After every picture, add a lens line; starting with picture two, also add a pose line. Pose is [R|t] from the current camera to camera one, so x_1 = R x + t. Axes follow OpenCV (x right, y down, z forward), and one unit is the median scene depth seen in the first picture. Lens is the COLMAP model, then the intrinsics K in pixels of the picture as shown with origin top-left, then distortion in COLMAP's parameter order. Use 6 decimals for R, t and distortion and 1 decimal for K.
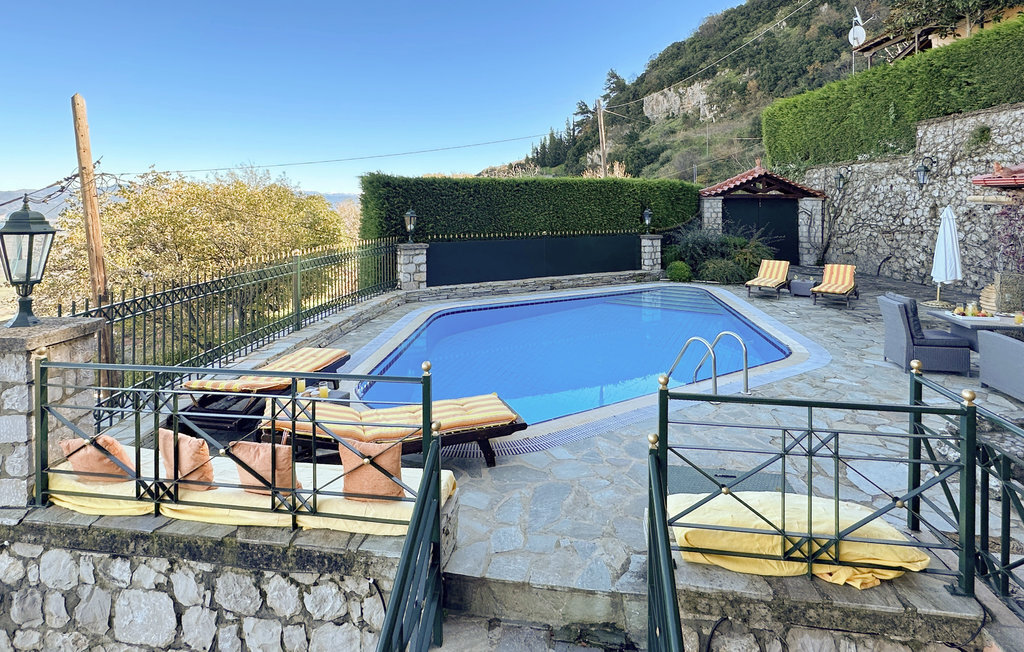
lens RADIAL K [[537.6, 0, 510.8], [0, 537.6, 201.8], [0, 0, 1]] dist [-0.001068, -0.000323]
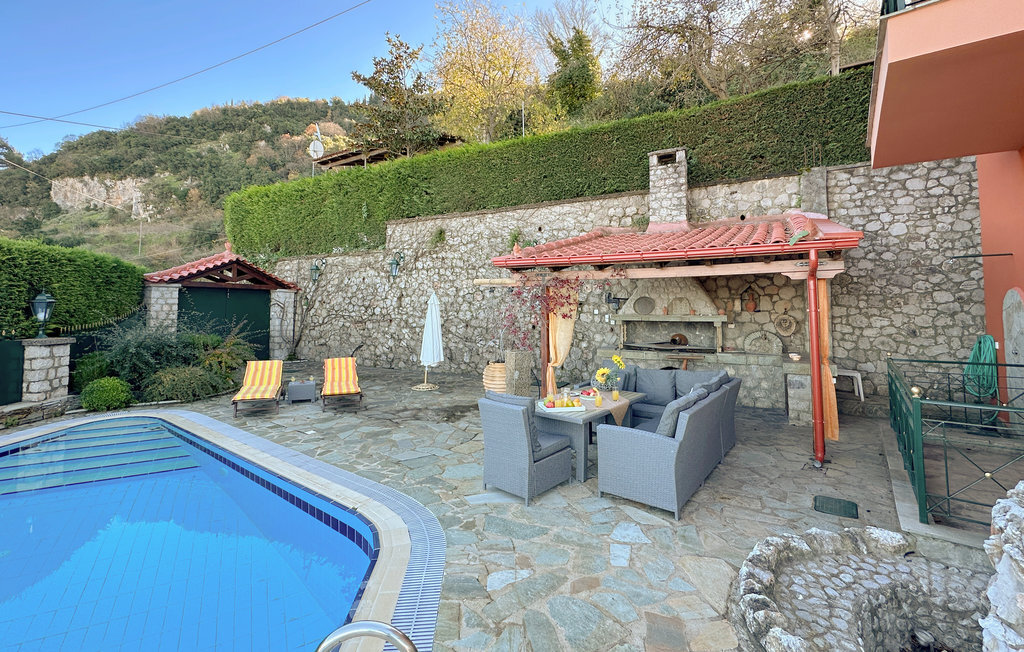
lens RADIAL K [[448.3, 0, 508.4], [0, 448.3, 277.8], [0, 0, 1]] dist [-0.001686, -0.000421]
pose [[0.501926, 0.053803, 0.863236, 0.079893], [-0.002627, 0.998154, -0.060684, 0.021958], [-0.864907, 0.028191, 0.501140, 0.291810]]
